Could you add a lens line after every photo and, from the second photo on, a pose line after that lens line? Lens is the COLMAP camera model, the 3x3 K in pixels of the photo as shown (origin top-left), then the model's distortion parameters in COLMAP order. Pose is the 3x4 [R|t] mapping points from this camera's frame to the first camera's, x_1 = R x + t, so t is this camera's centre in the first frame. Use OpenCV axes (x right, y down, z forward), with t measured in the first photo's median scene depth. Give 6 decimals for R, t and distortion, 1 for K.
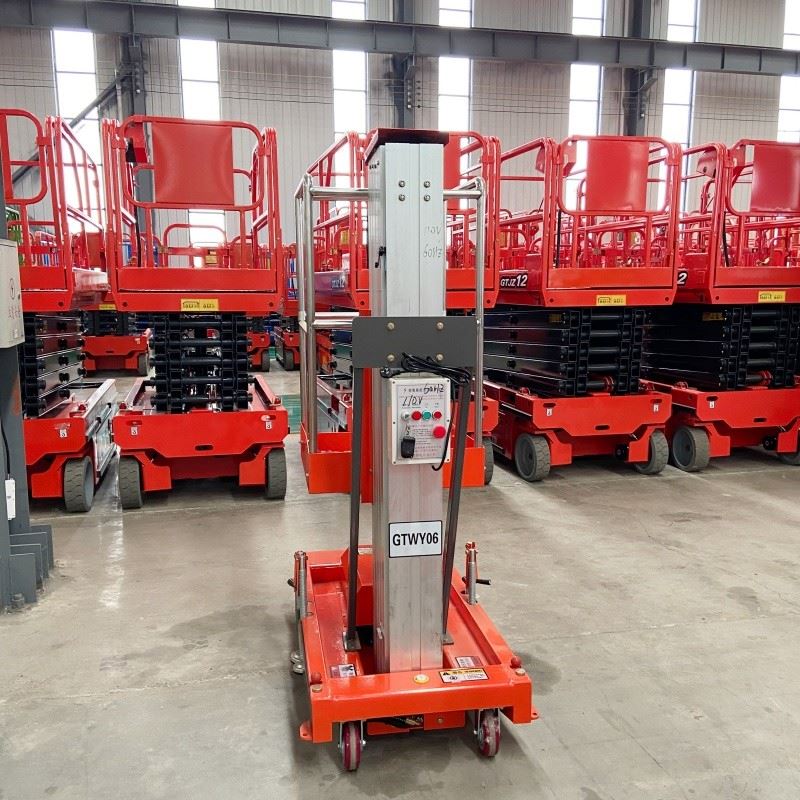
lens RADIAL K [[808.7, 0, 393.8], [0, 808.7, 403.1], [0, 0, 1]] dist [0.063542, 0.000000]
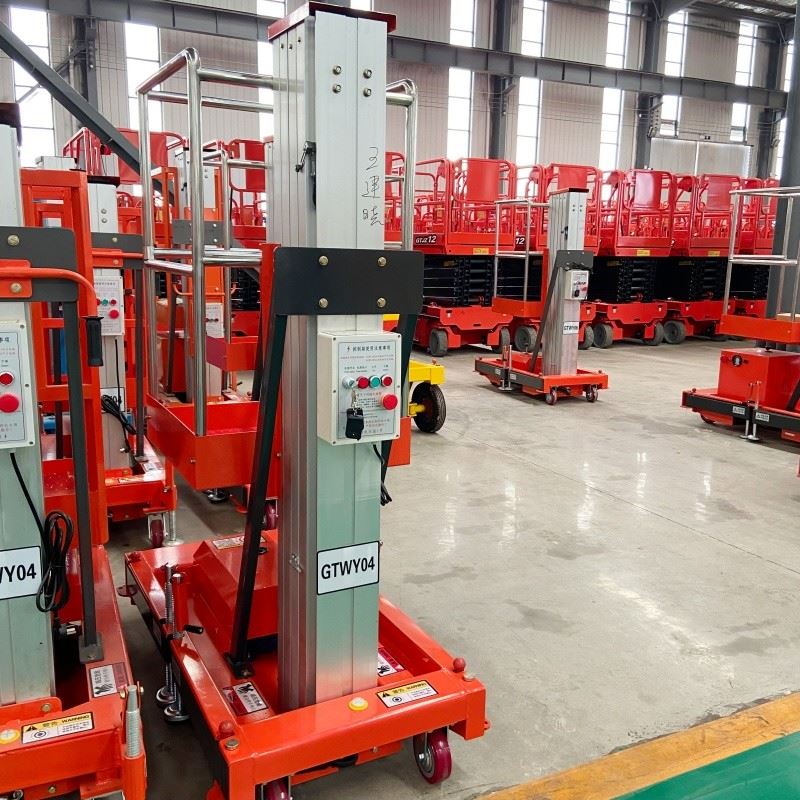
lens RADIAL K [[808.7, 0, 406.5], [0, 808.7, 389.4], [0, 0, 1]] dist [0.063542, 0.000000]
pose [[0.973255, -0.018854, 0.228952, -0.764894], [0.012539, 0.999501, 0.029009, 0.186335], [-0.229384, -0.025362, 0.973005, -1.066485]]
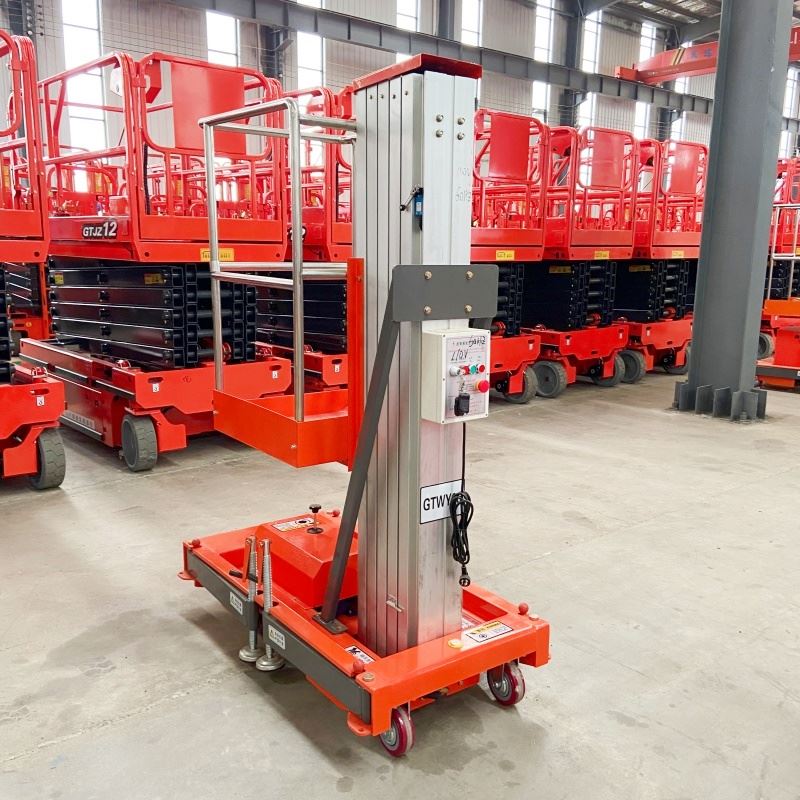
lens RADIAL K [[808.7, 0, 398.6], [0, 808.7, 397.4], [0, 0, 1]] dist [0.063542, 0.000000]
pose [[0.891032, -0.070492, 0.448434, -0.274865], [0.051449, 0.997186, 0.054525, -0.004949], [-0.451016, -0.025512, 0.892151, 0.112514]]
